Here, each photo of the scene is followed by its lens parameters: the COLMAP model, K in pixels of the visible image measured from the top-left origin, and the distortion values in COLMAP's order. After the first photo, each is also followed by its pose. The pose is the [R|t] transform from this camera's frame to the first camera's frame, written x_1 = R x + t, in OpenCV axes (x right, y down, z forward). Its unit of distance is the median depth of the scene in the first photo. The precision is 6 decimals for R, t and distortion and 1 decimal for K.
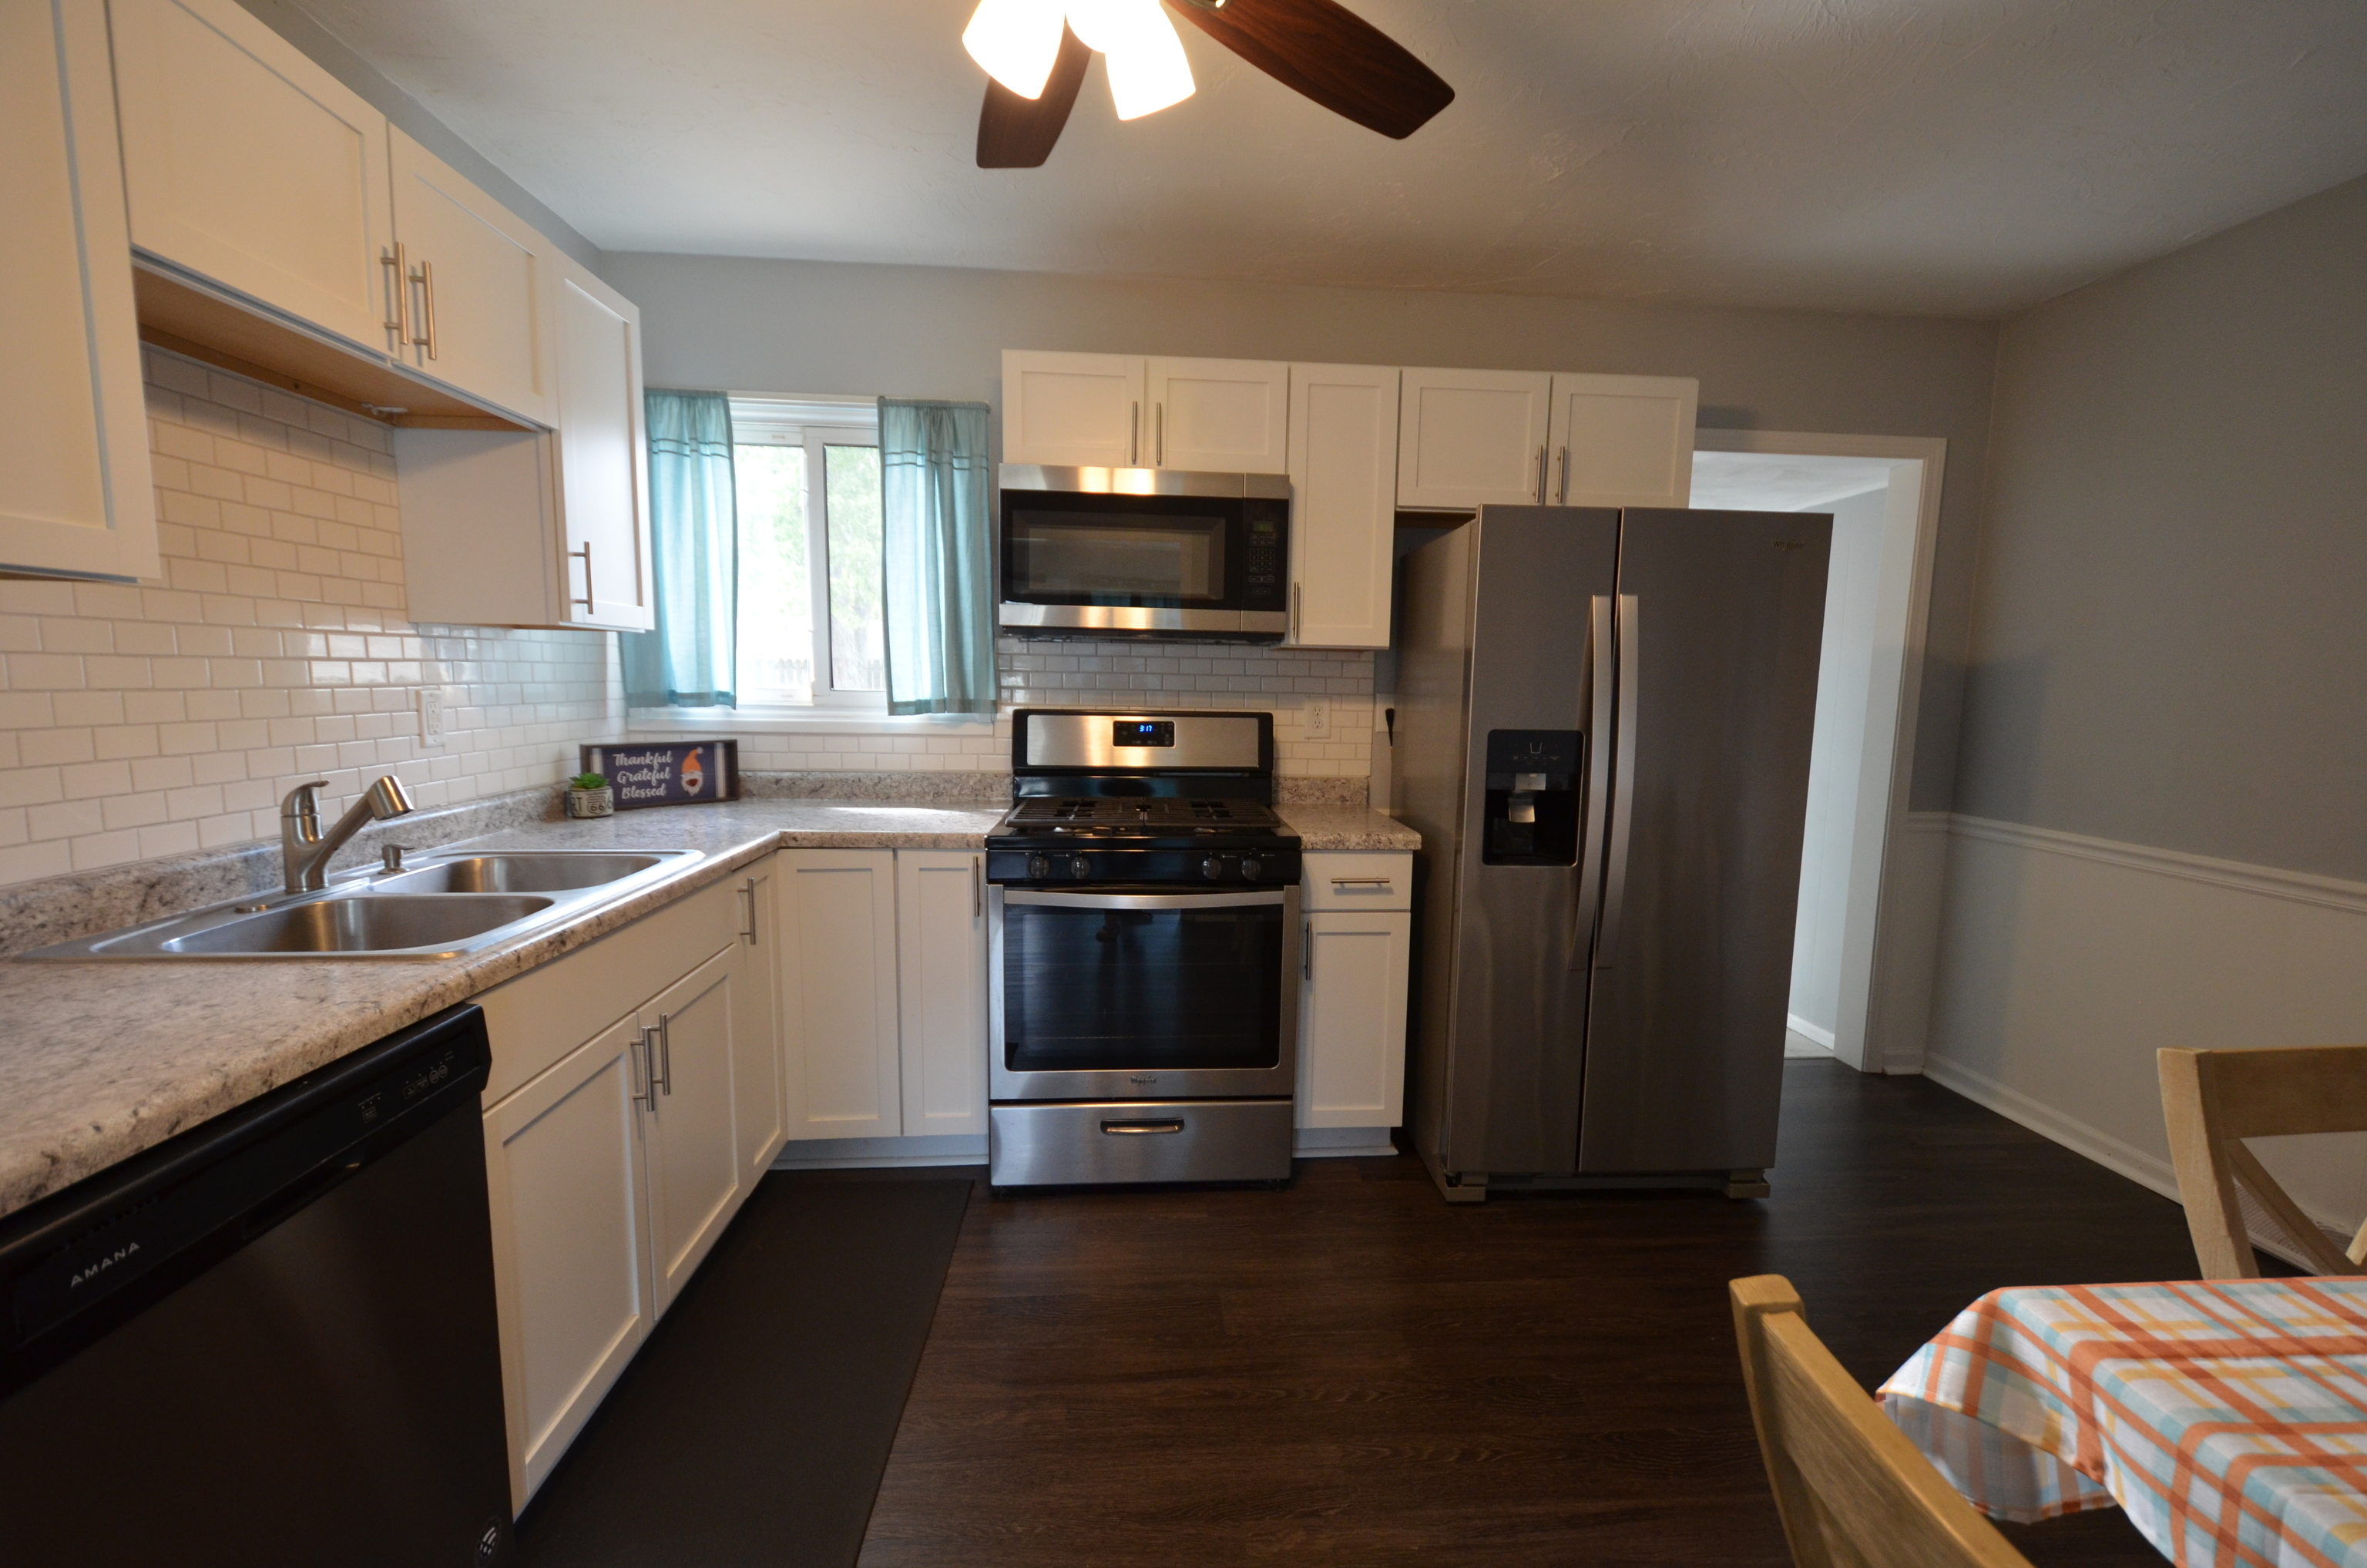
lens RADIAL K [[1023.3, 0, 1215.7], [0, 1023.3, 801.5], [0, 0, 1]] dist [0.006161, -0.006807]
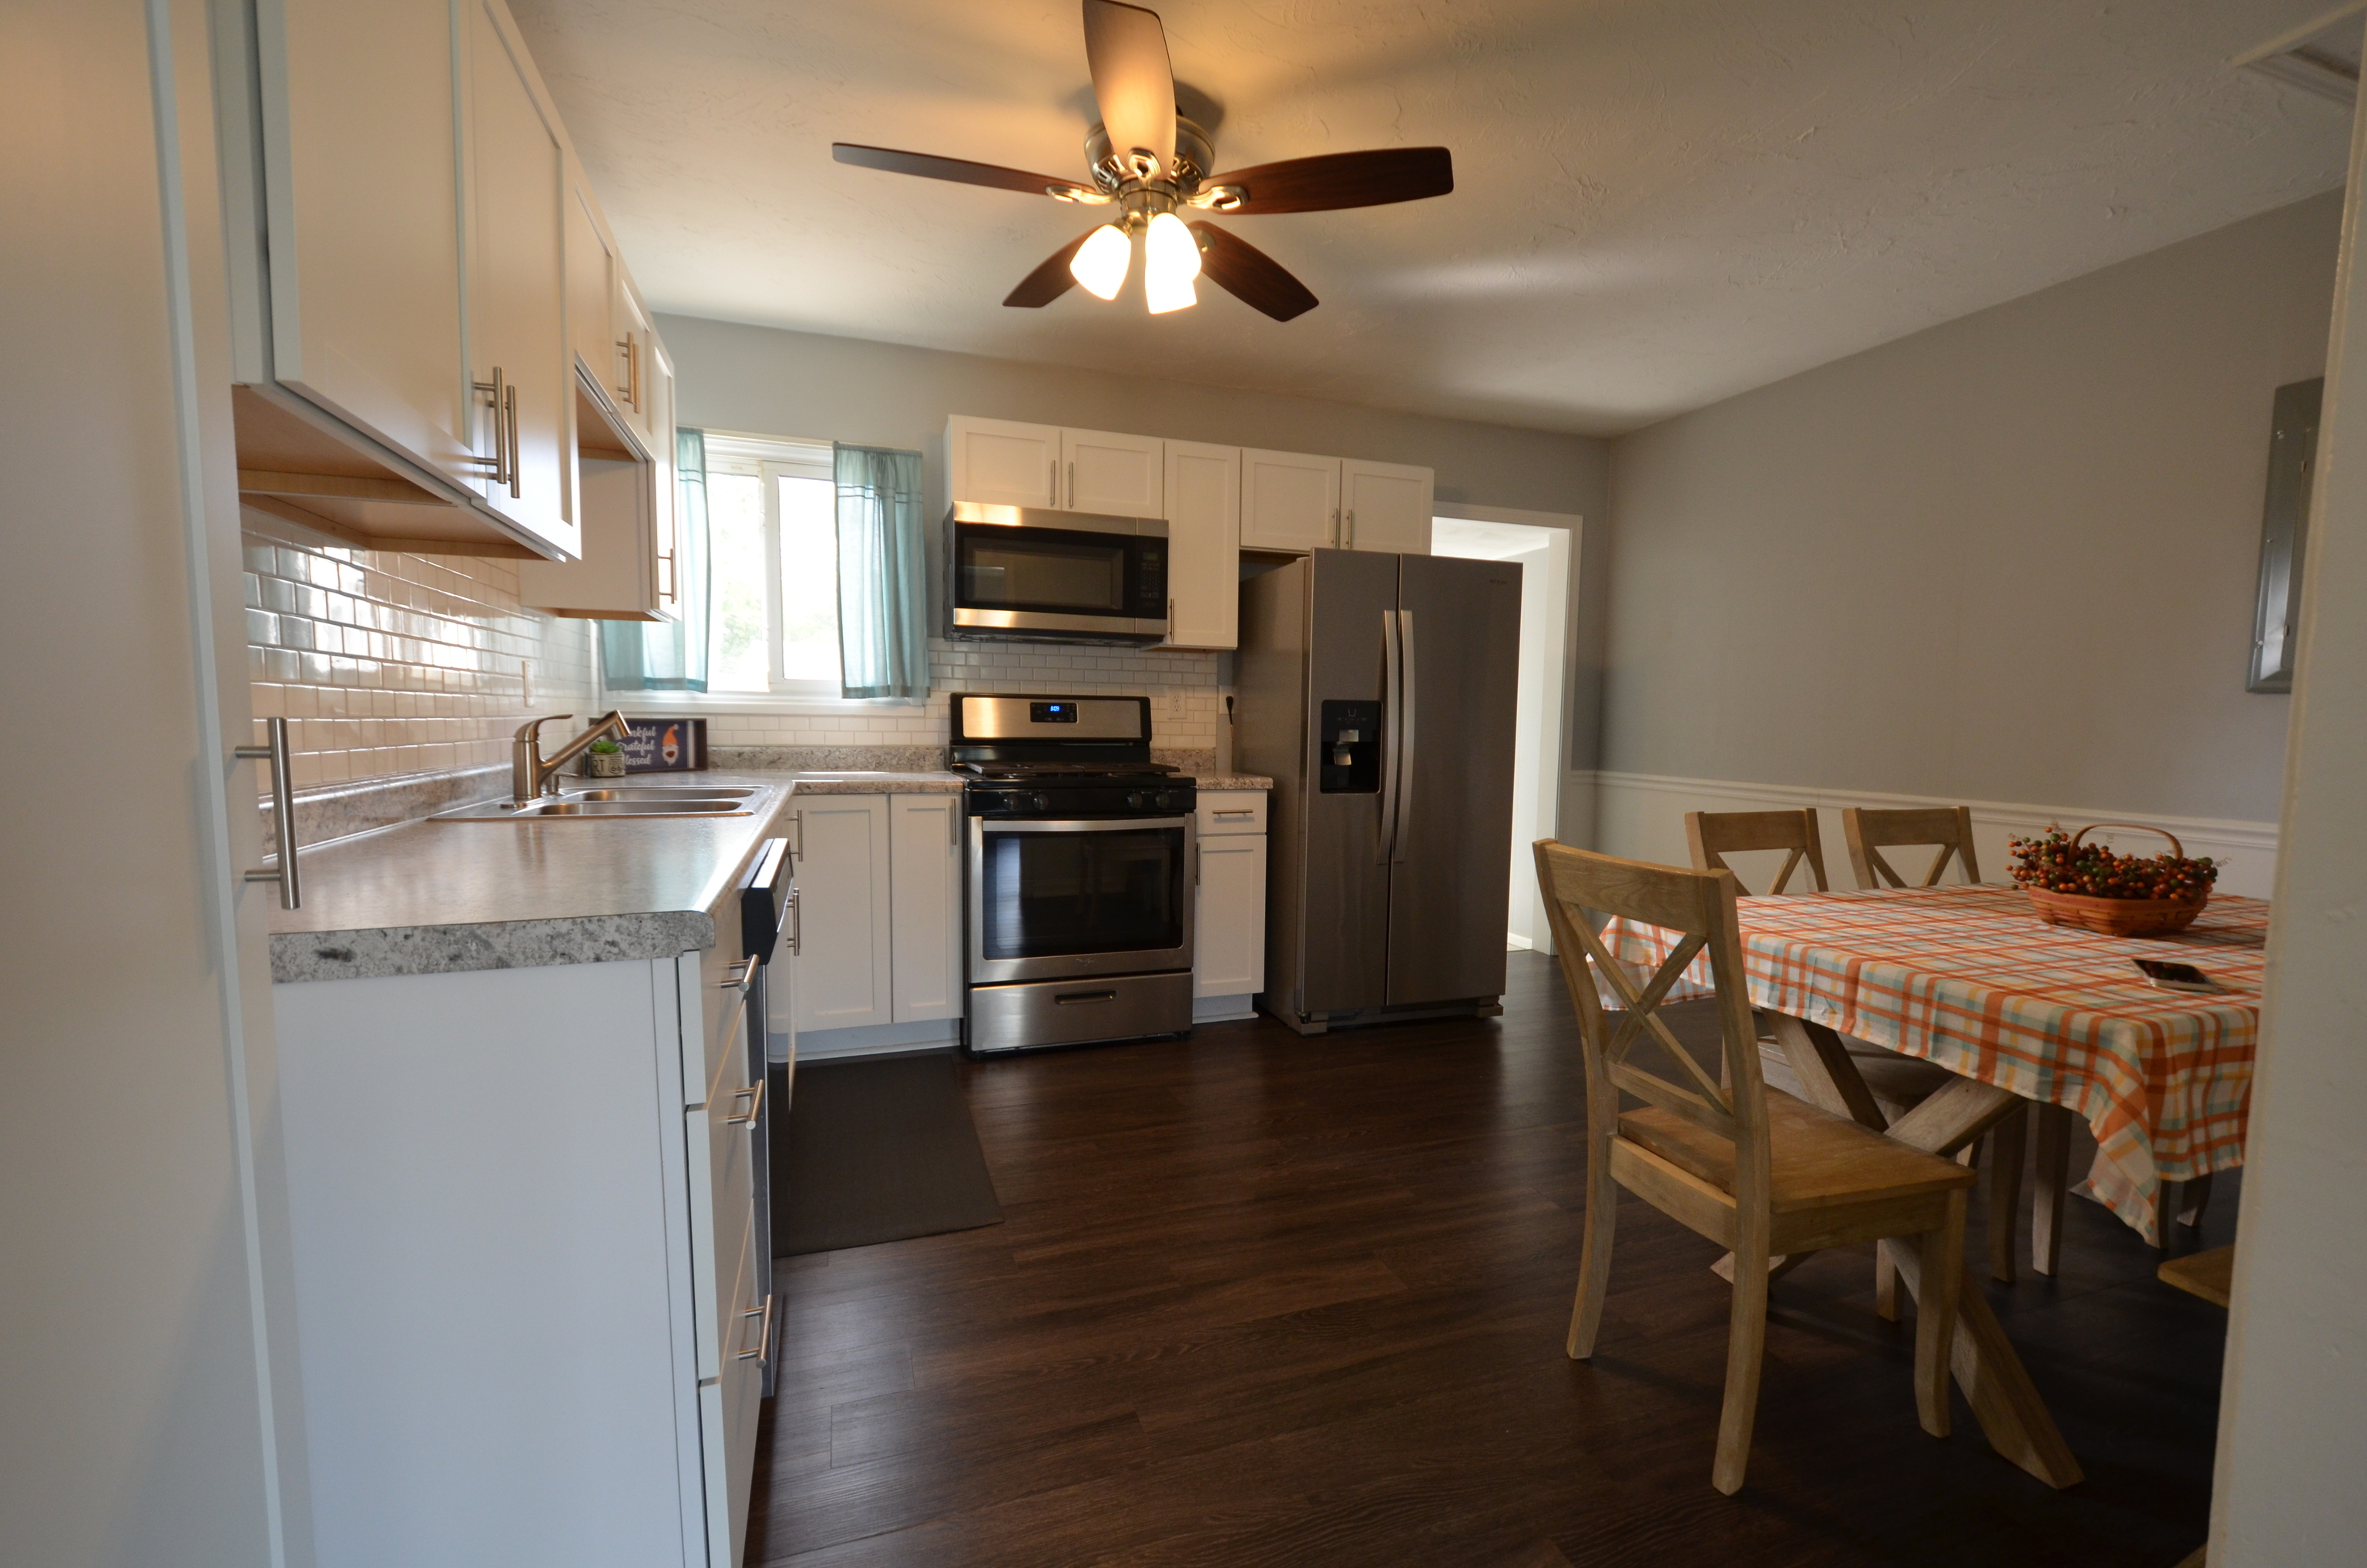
lens RADIAL K [[1023.3, 0, 1215.7], [0, 1023.3, 801.5], [0, 0, 1]] dist [0.006161, -0.006807]
pose [[0.964374, -0.024798, 0.263377, -0.233076], [0.033472, 0.999033, -0.028495, 0.096624], [-0.262416, 0.036295, 0.964272, -0.318813]]
